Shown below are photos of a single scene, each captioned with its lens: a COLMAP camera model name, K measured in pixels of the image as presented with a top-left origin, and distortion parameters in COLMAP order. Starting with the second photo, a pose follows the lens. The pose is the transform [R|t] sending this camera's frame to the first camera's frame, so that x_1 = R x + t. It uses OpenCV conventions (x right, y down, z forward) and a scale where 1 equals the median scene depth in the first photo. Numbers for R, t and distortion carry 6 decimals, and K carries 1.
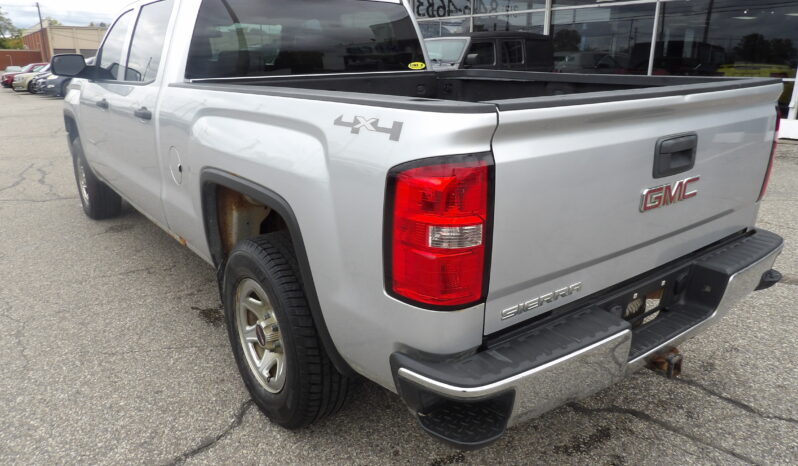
lens RADIAL K [[571.5, 0, 398.9], [0, 571.5, 234.2], [0, 0, 1]] dist [-0.023442, 0.035951]
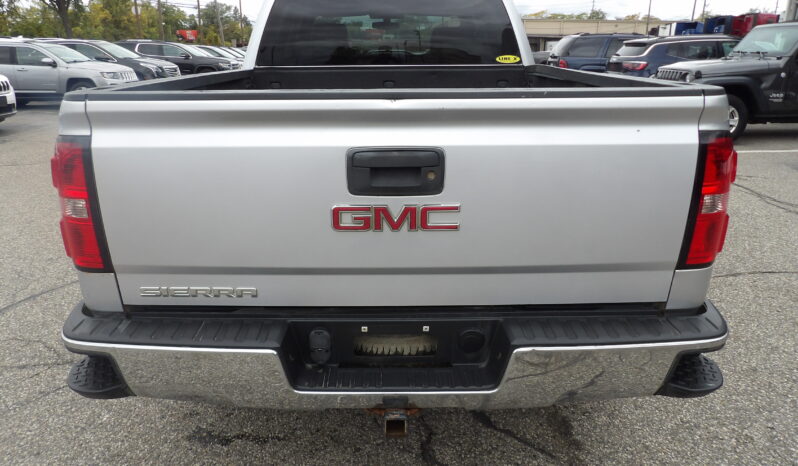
lens RADIAL K [[571.5, 0, 401.8], [0, 571.5, 227.9], [0, 0, 1]] dist [-0.023442, 0.035951]
pose [[0.796220, 0.189101, -0.574695, 0.987668], [-0.185428, 0.980458, 0.065712, -0.116234], [0.575891, 0.054243, 0.815725, 0.337579]]
